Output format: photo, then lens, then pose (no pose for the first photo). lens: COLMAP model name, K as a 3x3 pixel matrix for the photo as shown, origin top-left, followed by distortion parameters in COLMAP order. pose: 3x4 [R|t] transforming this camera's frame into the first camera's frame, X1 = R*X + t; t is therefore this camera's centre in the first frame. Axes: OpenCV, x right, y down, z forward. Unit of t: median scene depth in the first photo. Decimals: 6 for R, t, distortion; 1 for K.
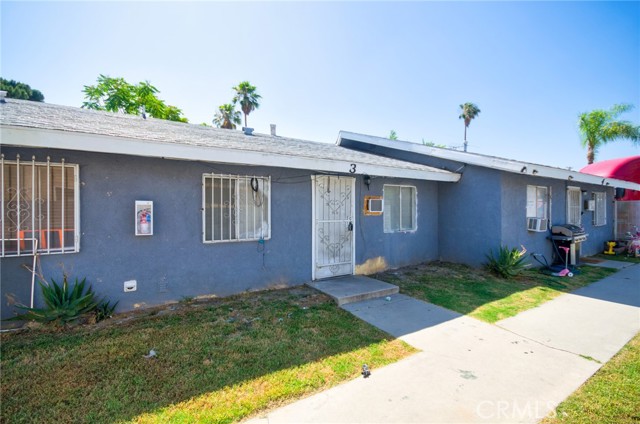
lens RADIAL K [[282.8, 0, 317.7], [0, 282.8, 212.0], [0, 0, 1]] dist [-0.000992, -0.005746]
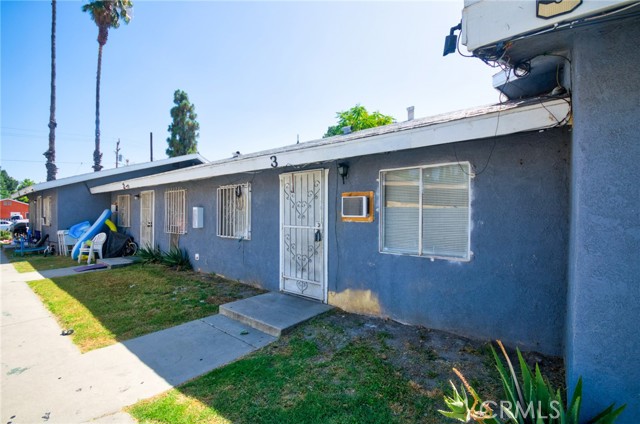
lens RADIAL K [[289.5, 0, 317.7], [0, 289.5, 212.7], [0, 0, 1]] dist [-0.003161, -0.002800]
pose [[0.330868, 0.004379, -0.943667, 0.891263], [-0.008494, 0.999963, 0.001662, -0.010578], [0.943639, 0.007465, 0.330893, 0.800258]]
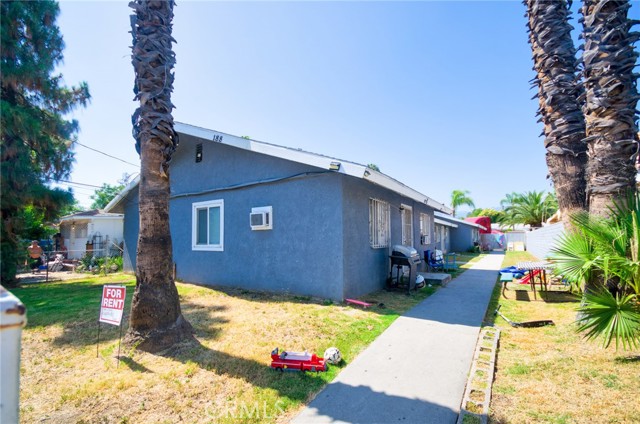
lens RADIAL K [[282.8, 0, 323.9], [0, 282.8, 228.2], [0, 0, 1]] dist [-0.000992, -0.005746]
pose [[0.902690, 0.020143, 0.429819, -3.113466], [-0.000317, 0.998935, -0.046149, 0.079907], [-0.430291, 0.041522, 0.901735, -1.793569]]
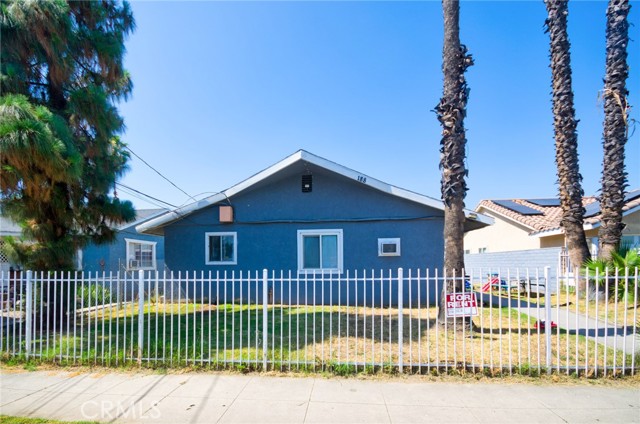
lens RADIAL K [[289.5, 0, 312.2], [0, 289.5, 266.3], [0, 0, 1]] dist [-0.003161, -0.002800]
pose [[0.607836, -0.000338, 0.794062, -4.222784], [0.004972, 0.999982, -0.003380, 0.089050], [-0.794047, 0.006002, 0.607827, -1.275336]]
